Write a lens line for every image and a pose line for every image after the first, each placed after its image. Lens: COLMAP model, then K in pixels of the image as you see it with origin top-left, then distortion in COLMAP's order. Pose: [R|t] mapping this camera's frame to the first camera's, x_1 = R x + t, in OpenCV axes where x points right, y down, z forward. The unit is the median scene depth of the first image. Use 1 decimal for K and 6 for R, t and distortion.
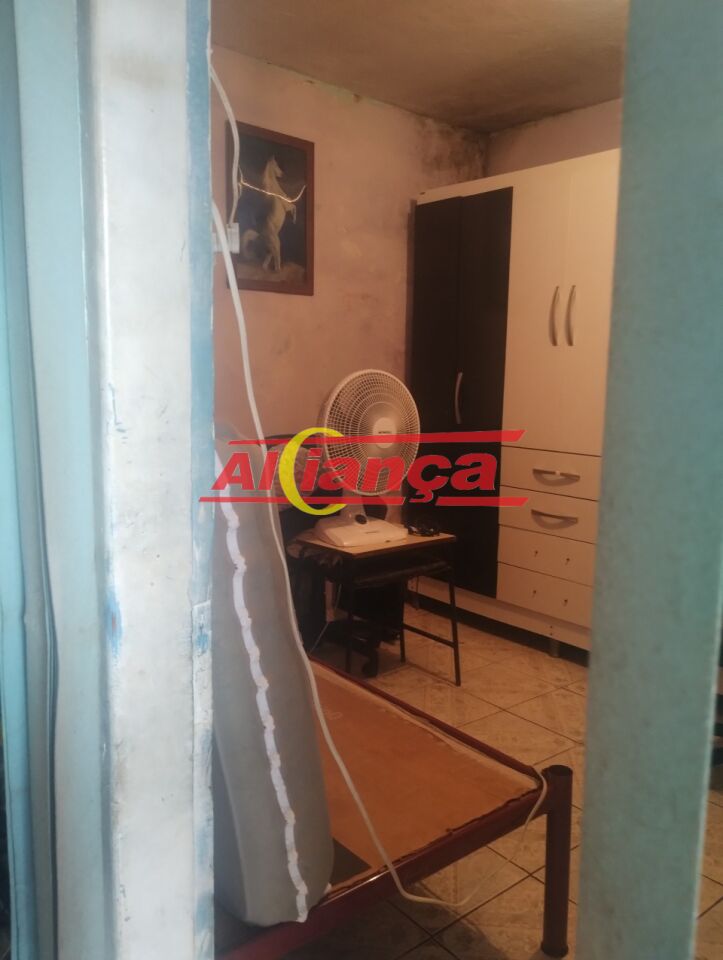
lens RADIAL K [[798.6, 0, 356.6], [0, 798.6, 475.7], [0, 0, 1]] dist [0.063119, -0.084659]
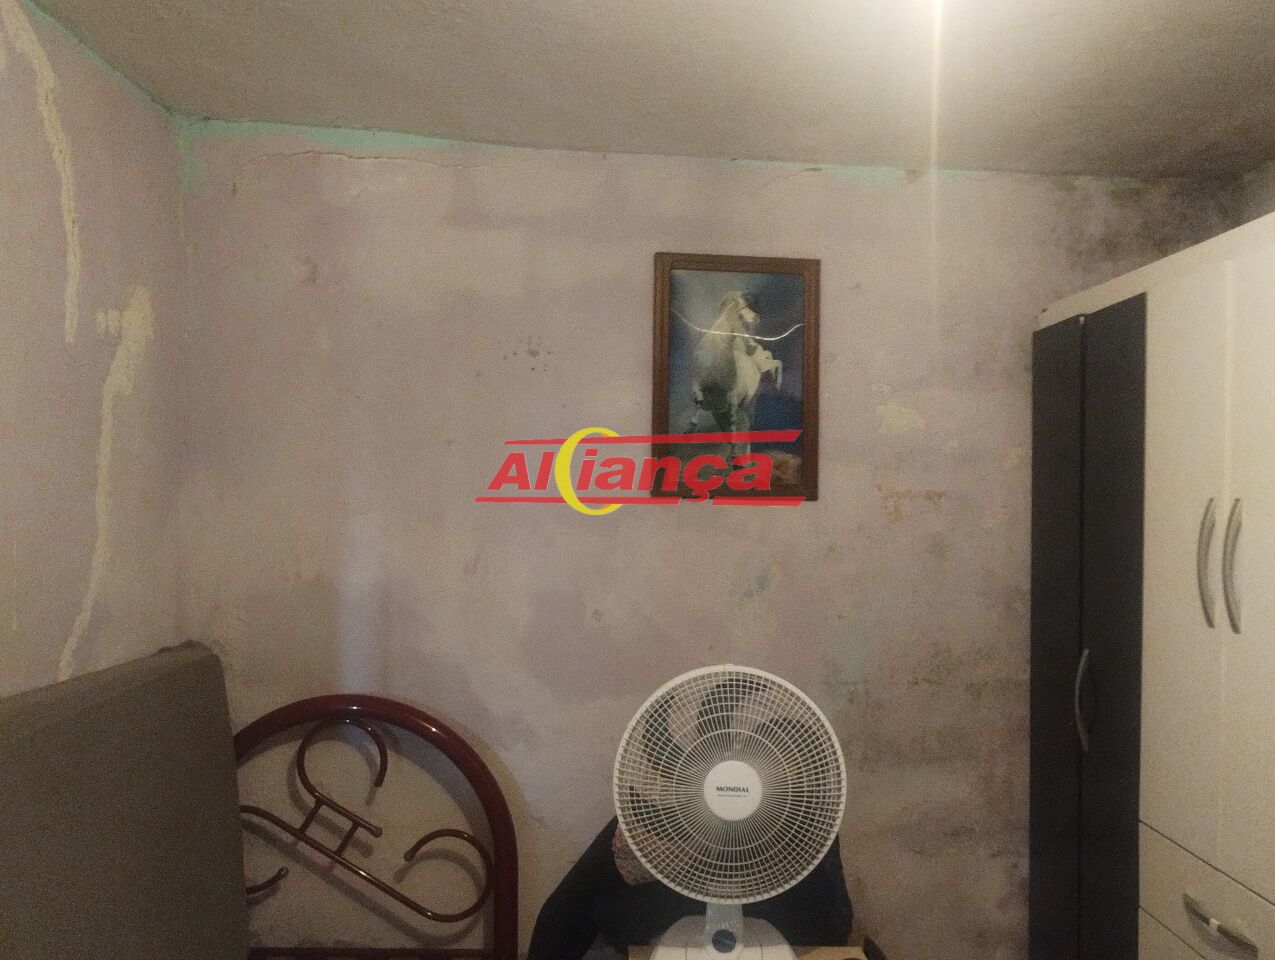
lens RADIAL K [[1060.6, 0, 638.1], [0, 1060.6, 487.7], [0, 0, 1]] dist [0.063119, -0.084659]
pose [[0.788151, -0.006618, -0.615447, 0.332460], [-0.087114, 0.988676, -0.122191, -0.126021], [0.609286, 0.149919, 0.778649, 0.298710]]
